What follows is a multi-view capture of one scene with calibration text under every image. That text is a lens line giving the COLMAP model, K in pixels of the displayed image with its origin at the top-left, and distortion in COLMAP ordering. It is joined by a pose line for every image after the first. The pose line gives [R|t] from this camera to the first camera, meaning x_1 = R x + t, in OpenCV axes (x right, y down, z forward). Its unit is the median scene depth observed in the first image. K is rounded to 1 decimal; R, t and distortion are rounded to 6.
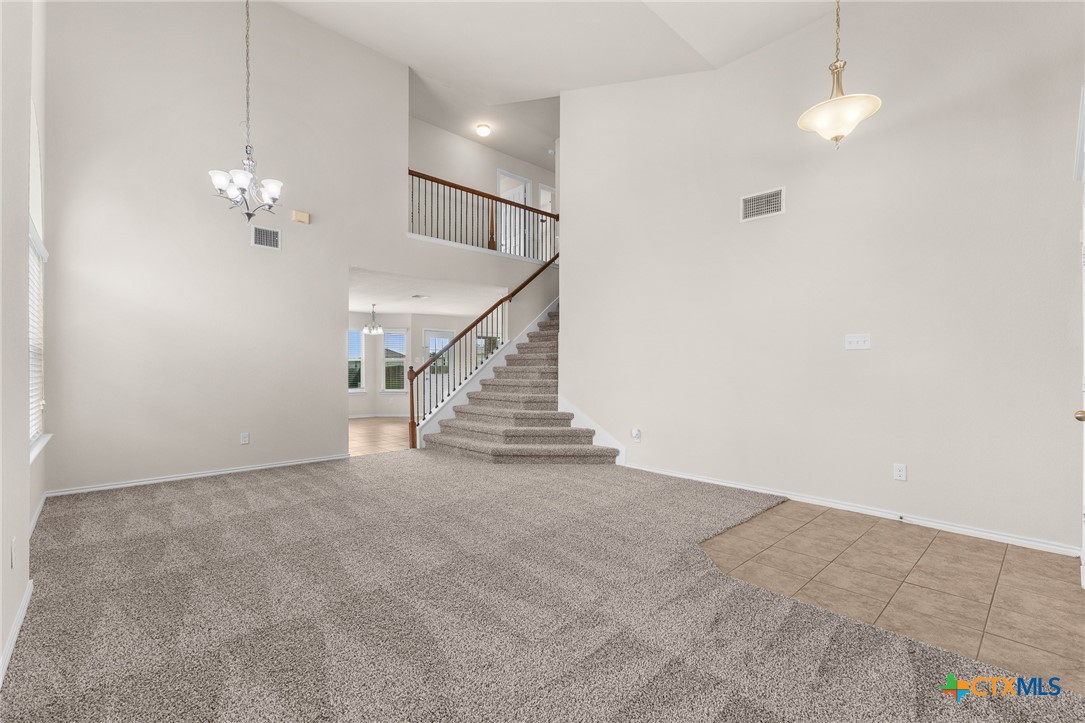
lens RADIAL K [[472.9, 0, 535.8], [0, 472.9, 364.6], [0, 0, 1]] dist [0.000402, 0.000059]
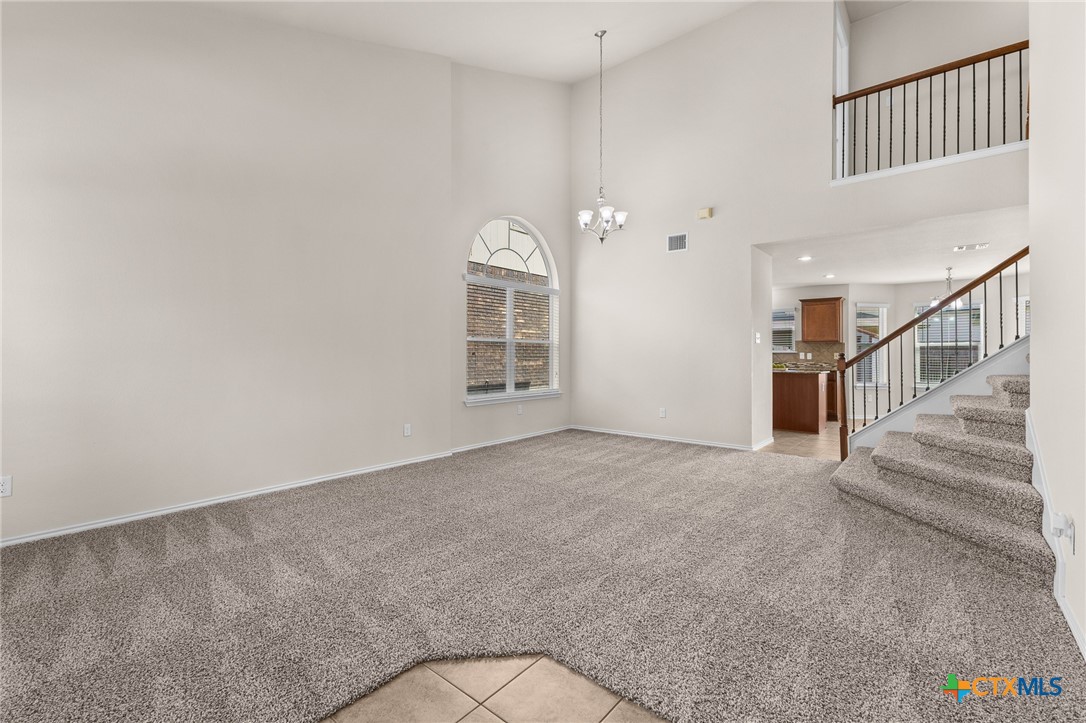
lens RADIAL K [[473.3, 0, 536.4], [0, 473.3, 355.6], [0, 0, 1]] dist [0.000402, 0.000059]
pose [[0.122267, 0.005111, -0.992484, 0.516013], [0.005785, 0.999966, 0.005863, -0.000744], [0.992480, -0.006458, 0.122234, 0.492572]]
